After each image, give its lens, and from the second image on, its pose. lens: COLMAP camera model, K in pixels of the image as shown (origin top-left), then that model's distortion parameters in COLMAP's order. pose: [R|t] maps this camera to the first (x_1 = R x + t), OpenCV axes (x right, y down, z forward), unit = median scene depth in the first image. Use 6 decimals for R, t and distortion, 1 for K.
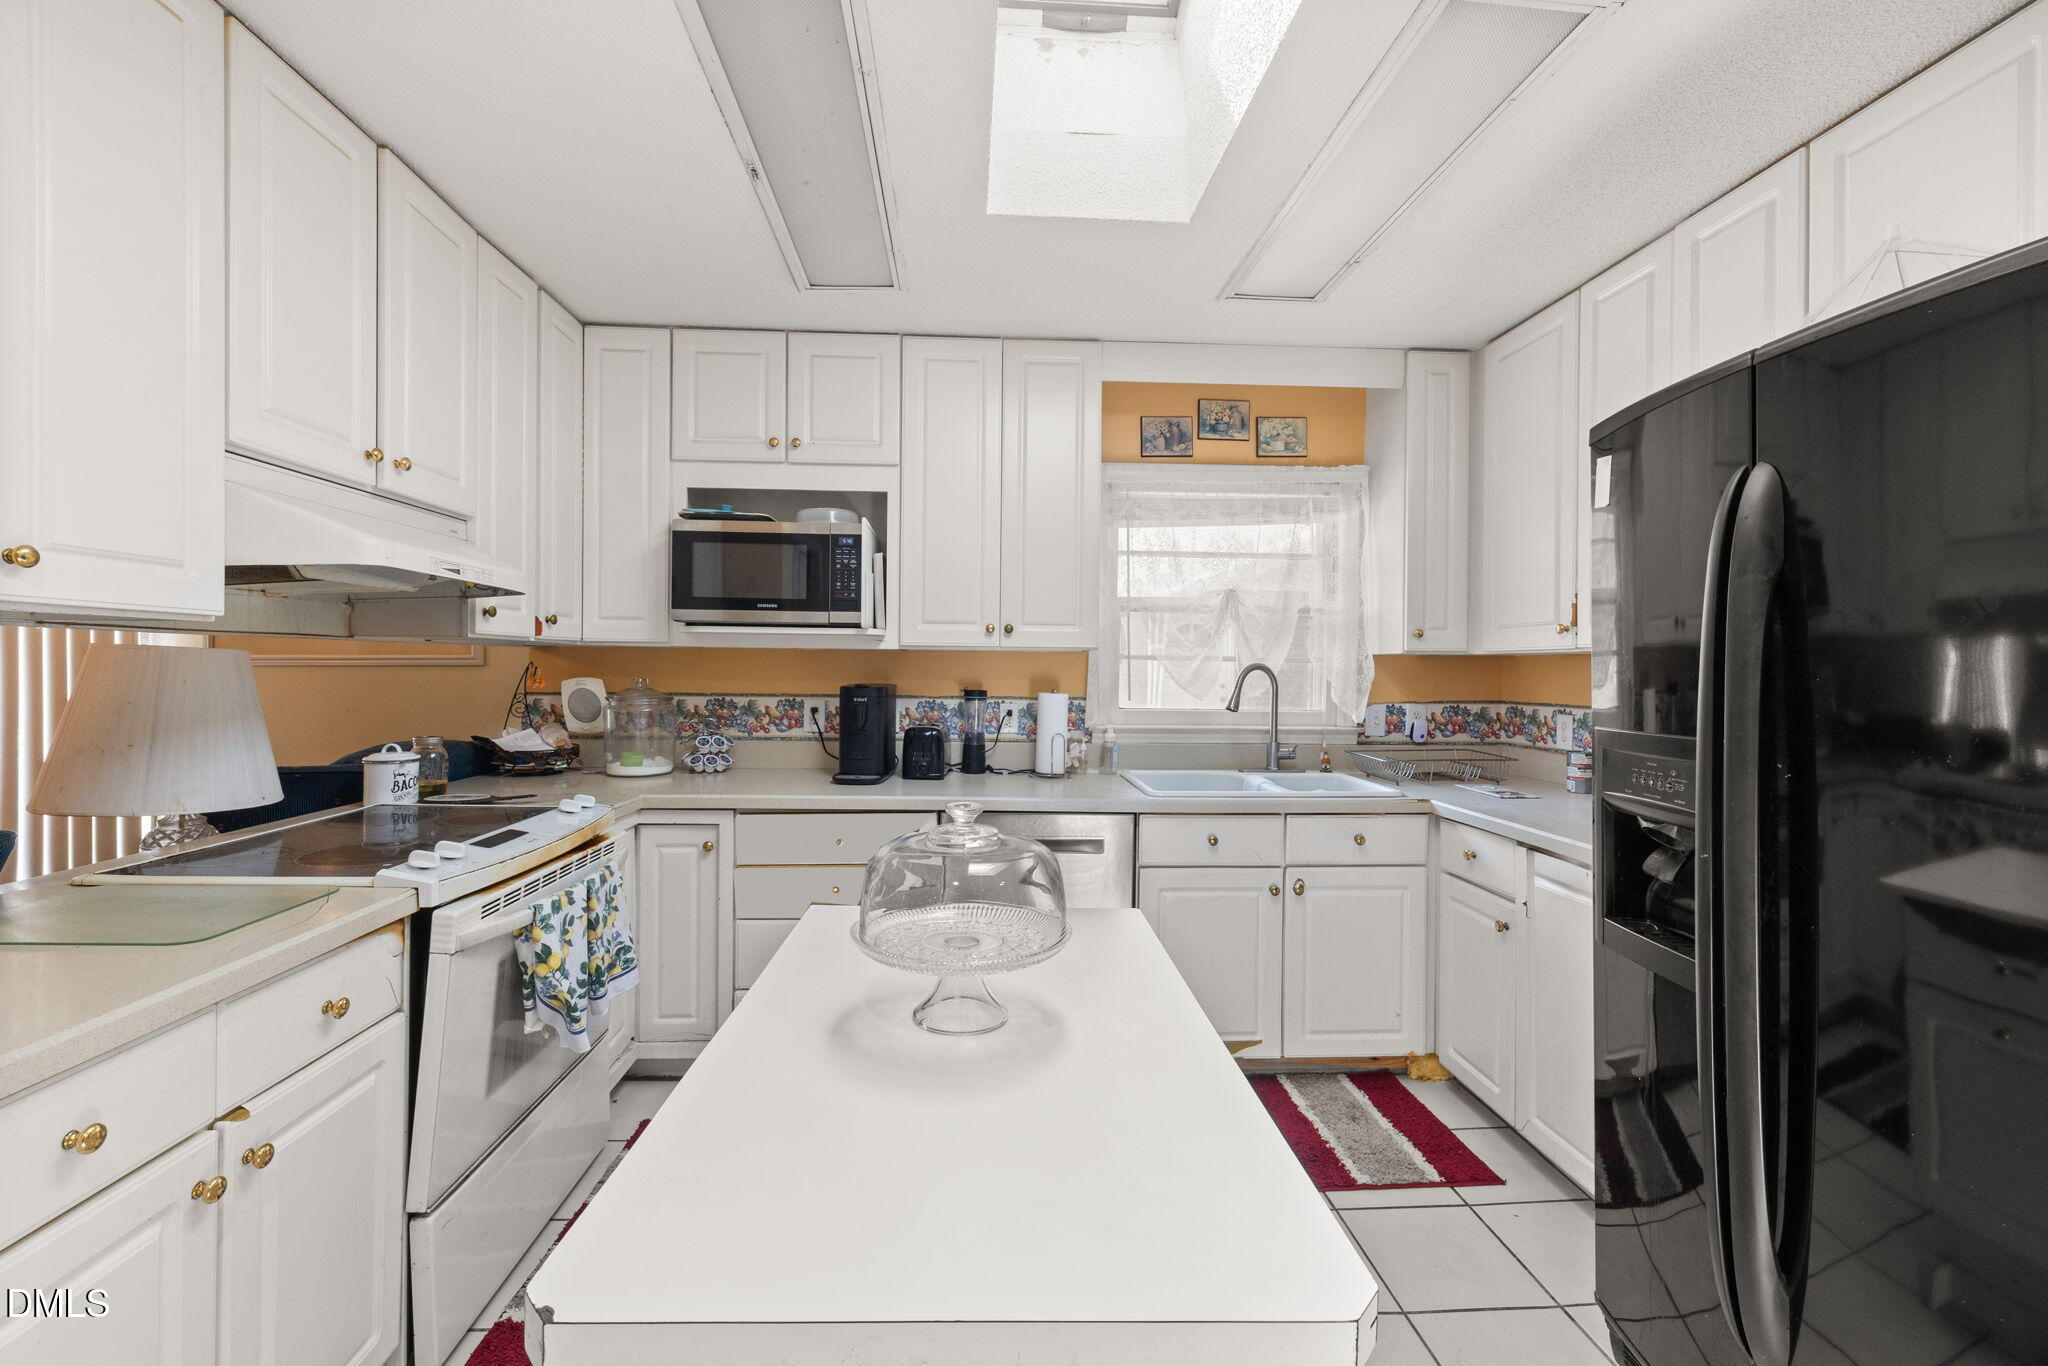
lens RADIAL K [[871.3, 0, 1041.6], [0, 871.3, 673.0], [0, 0, 1]] dist [-0.000317, -0.000115]
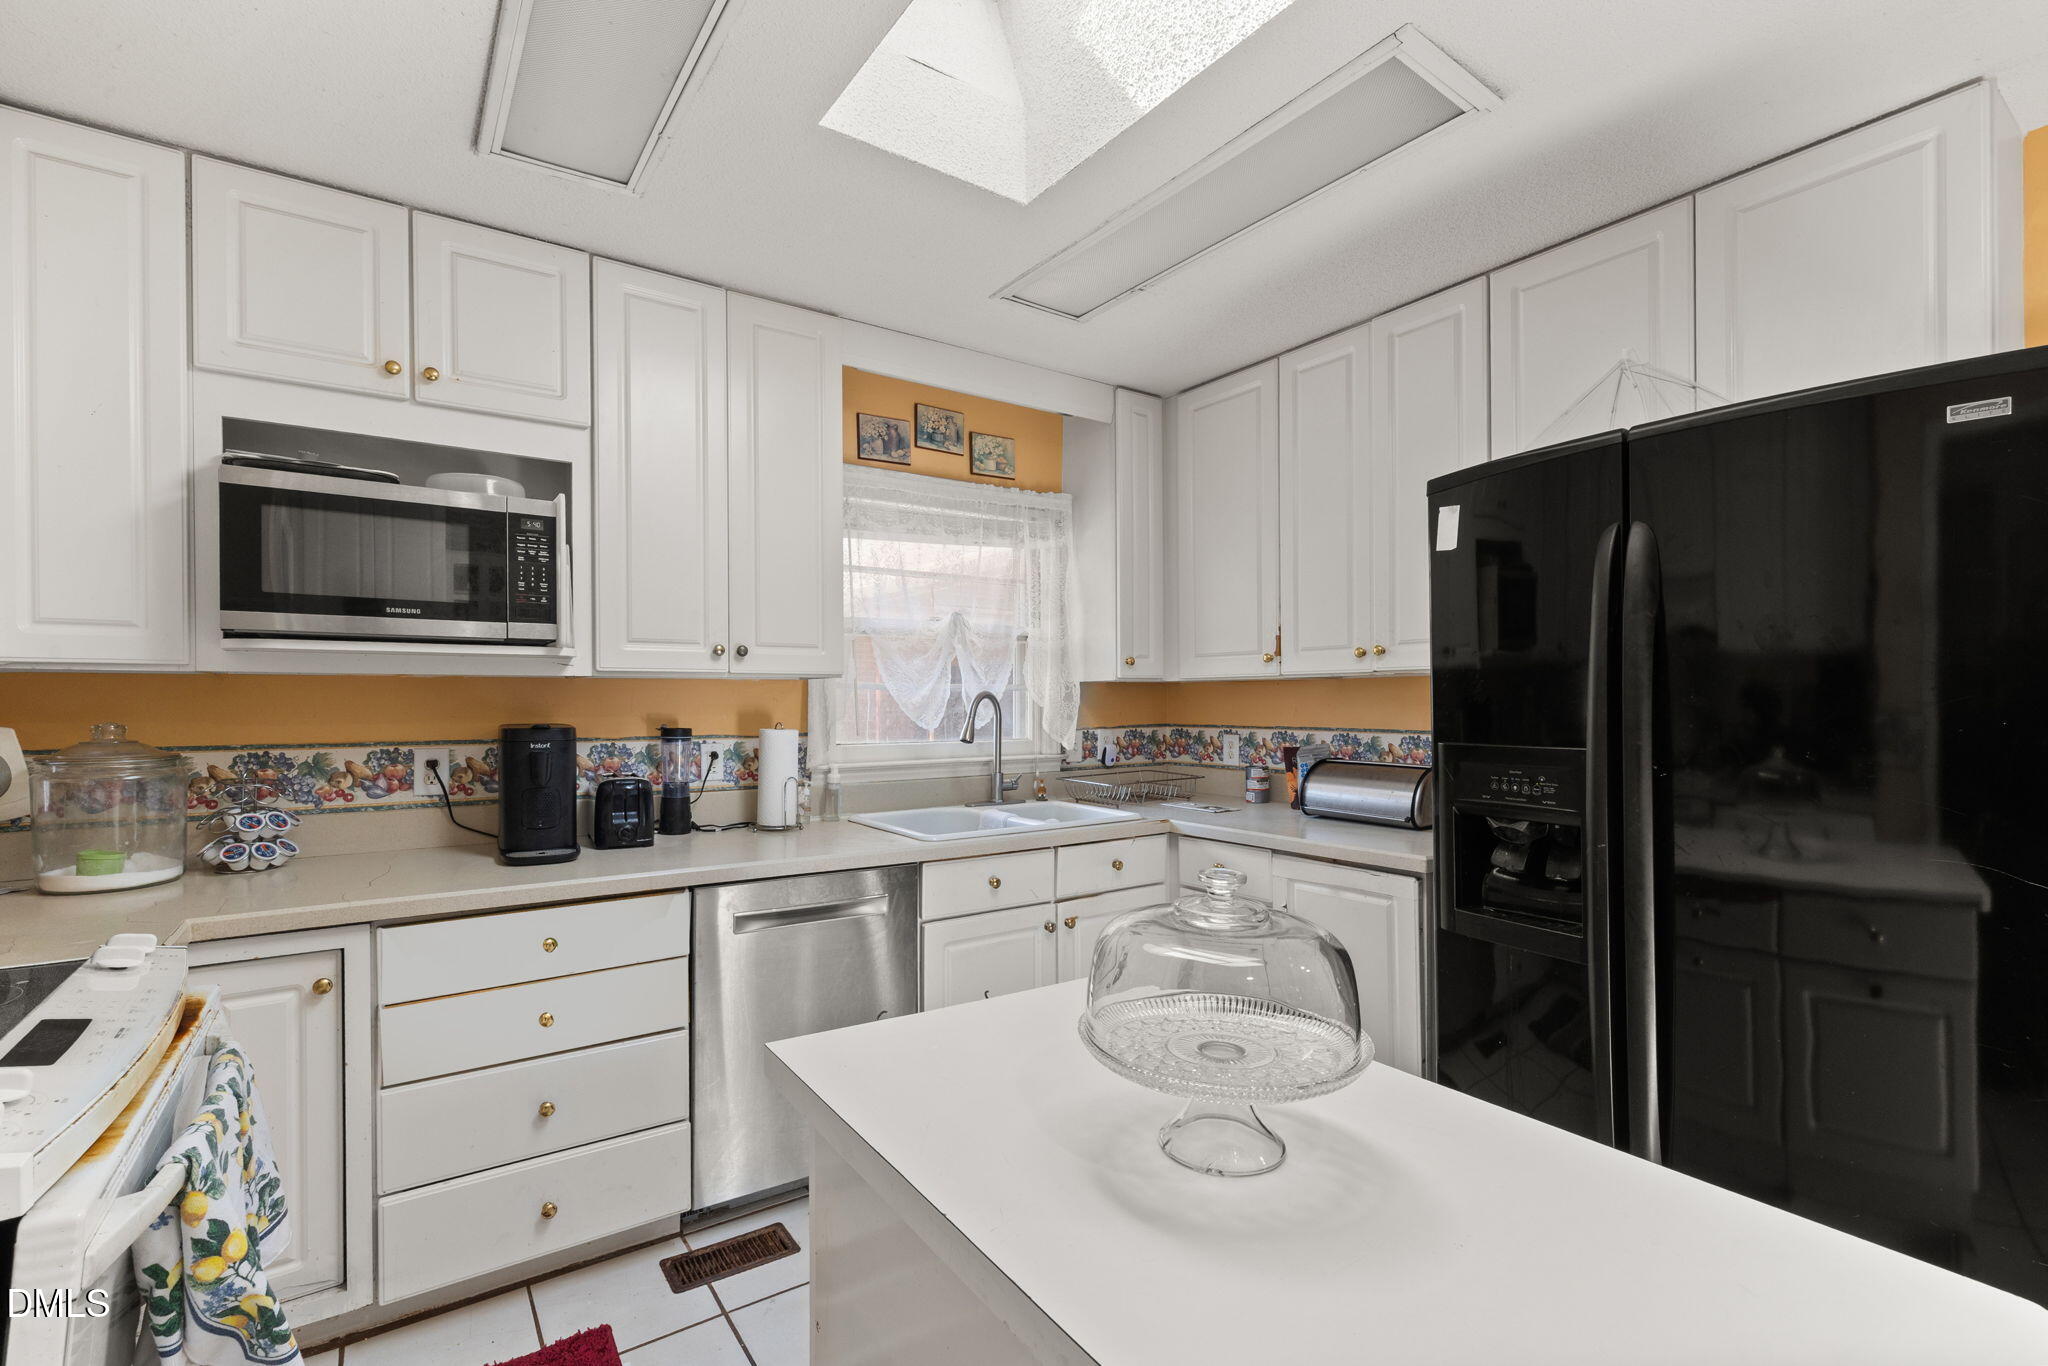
lens RADIAL K [[898.5, 0, 1030.0], [0, 898.5, 704.2], [0, 0, 1]] dist [-0.001927, 0.000470]
pose [[0.857120, -0.015998, 0.514869, -0.241609], [0.015495, 0.999866, 0.005273, -0.001609], [-0.514884, 0.003458, 0.857253, 0.151824]]
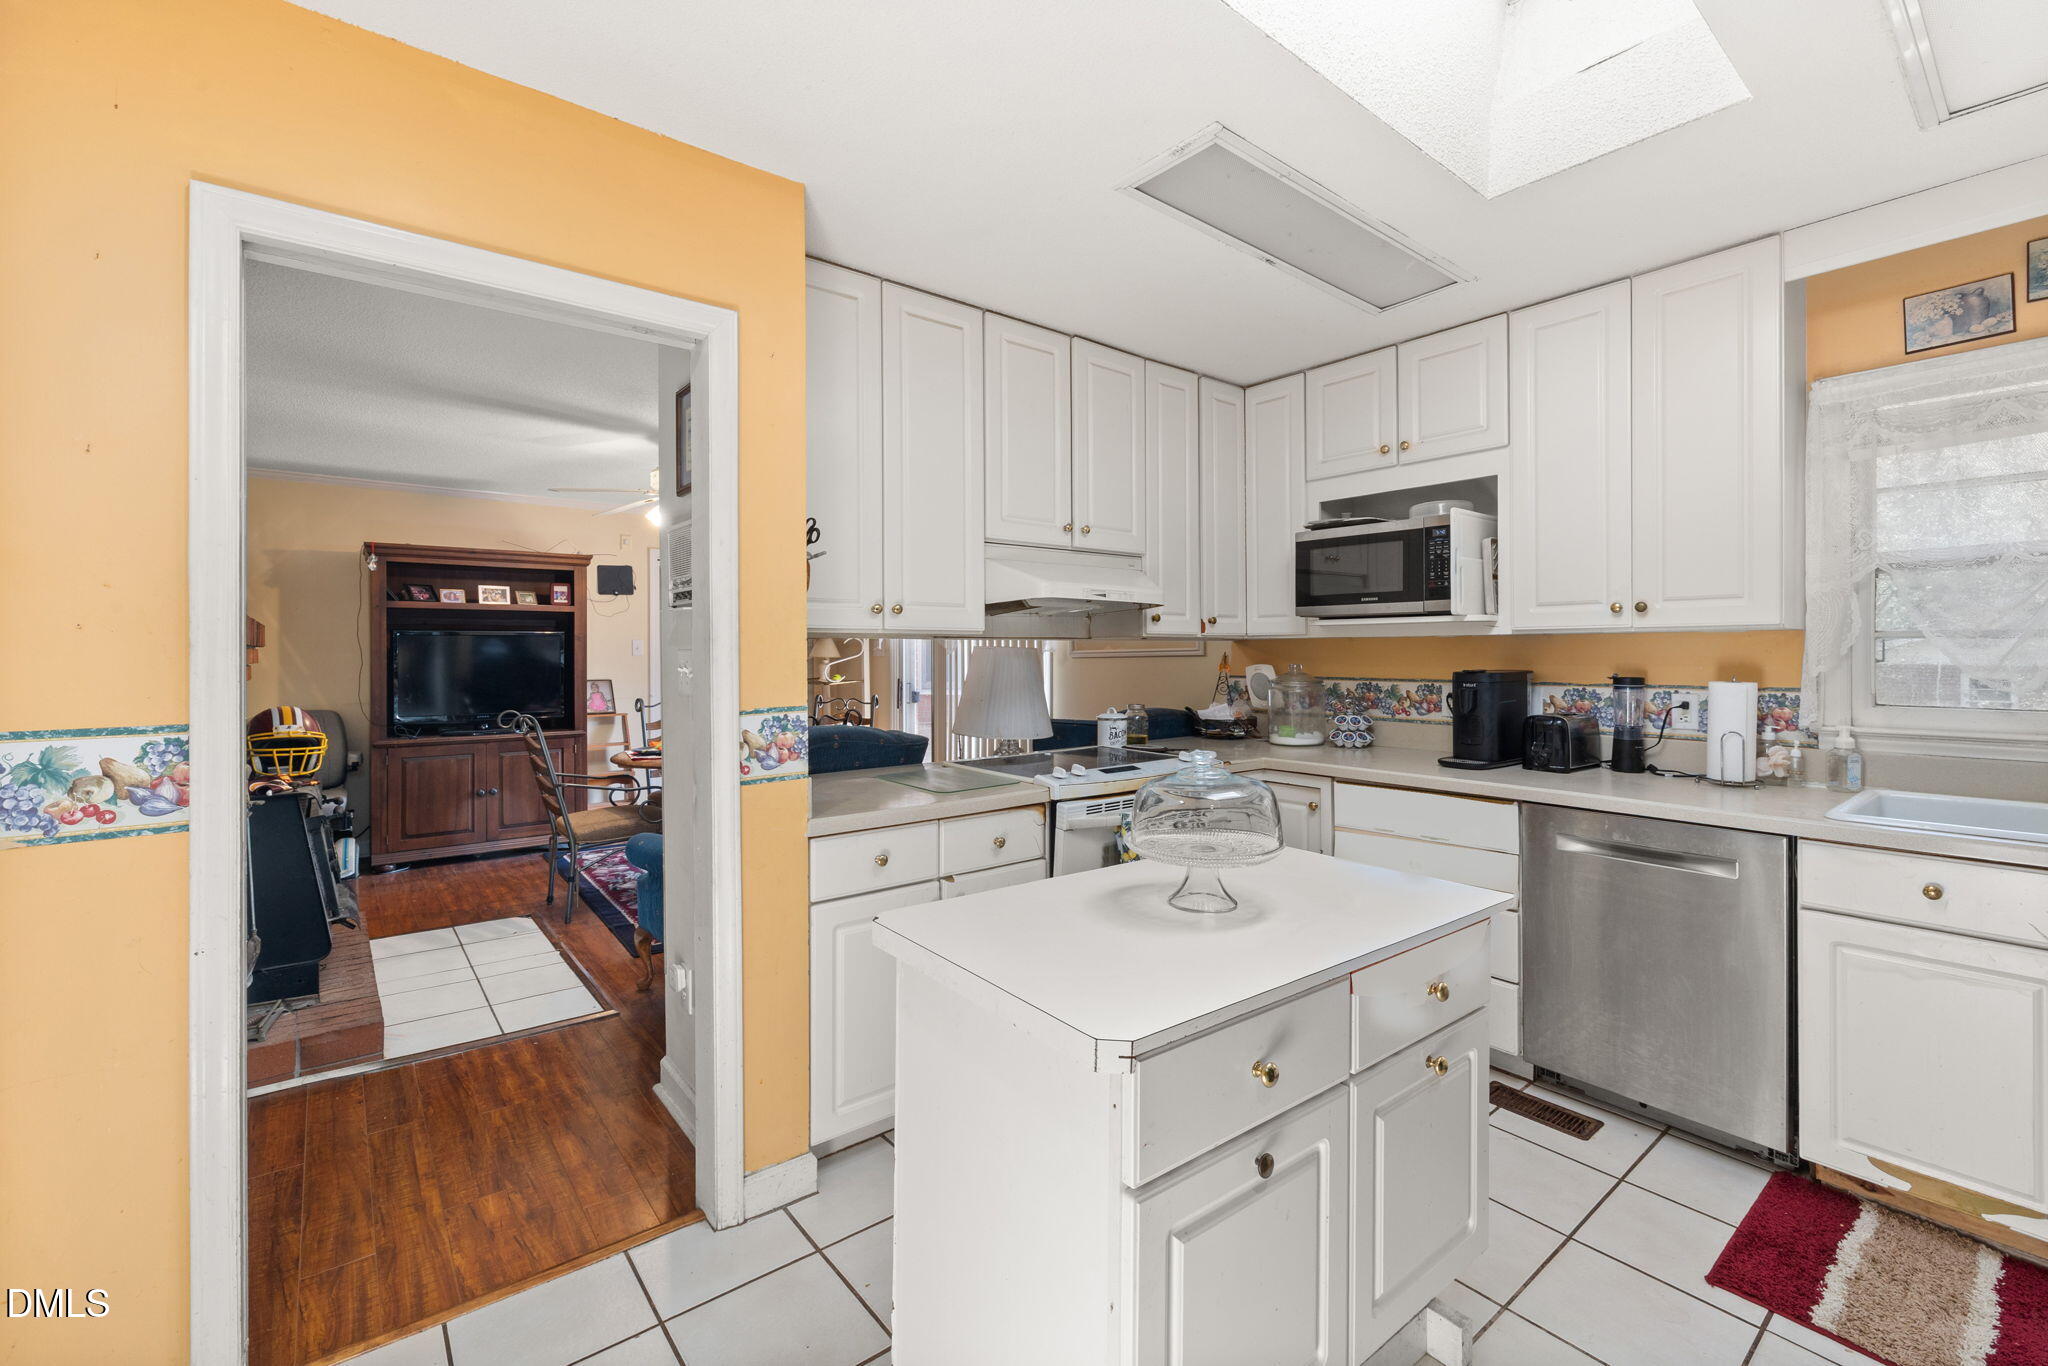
lens RADIAL K [[898.5, 0, 1018.9], [0, 898.5, 654.6], [0, 0, 1]] dist [-0.001927, 0.000470]
pose [[0.568652, -0.011900, -0.822492, 0.350903], [0.005072, 0.999927, -0.010960, 0.003748], [0.822562, 0.002061, 0.568671, -0.022079]]
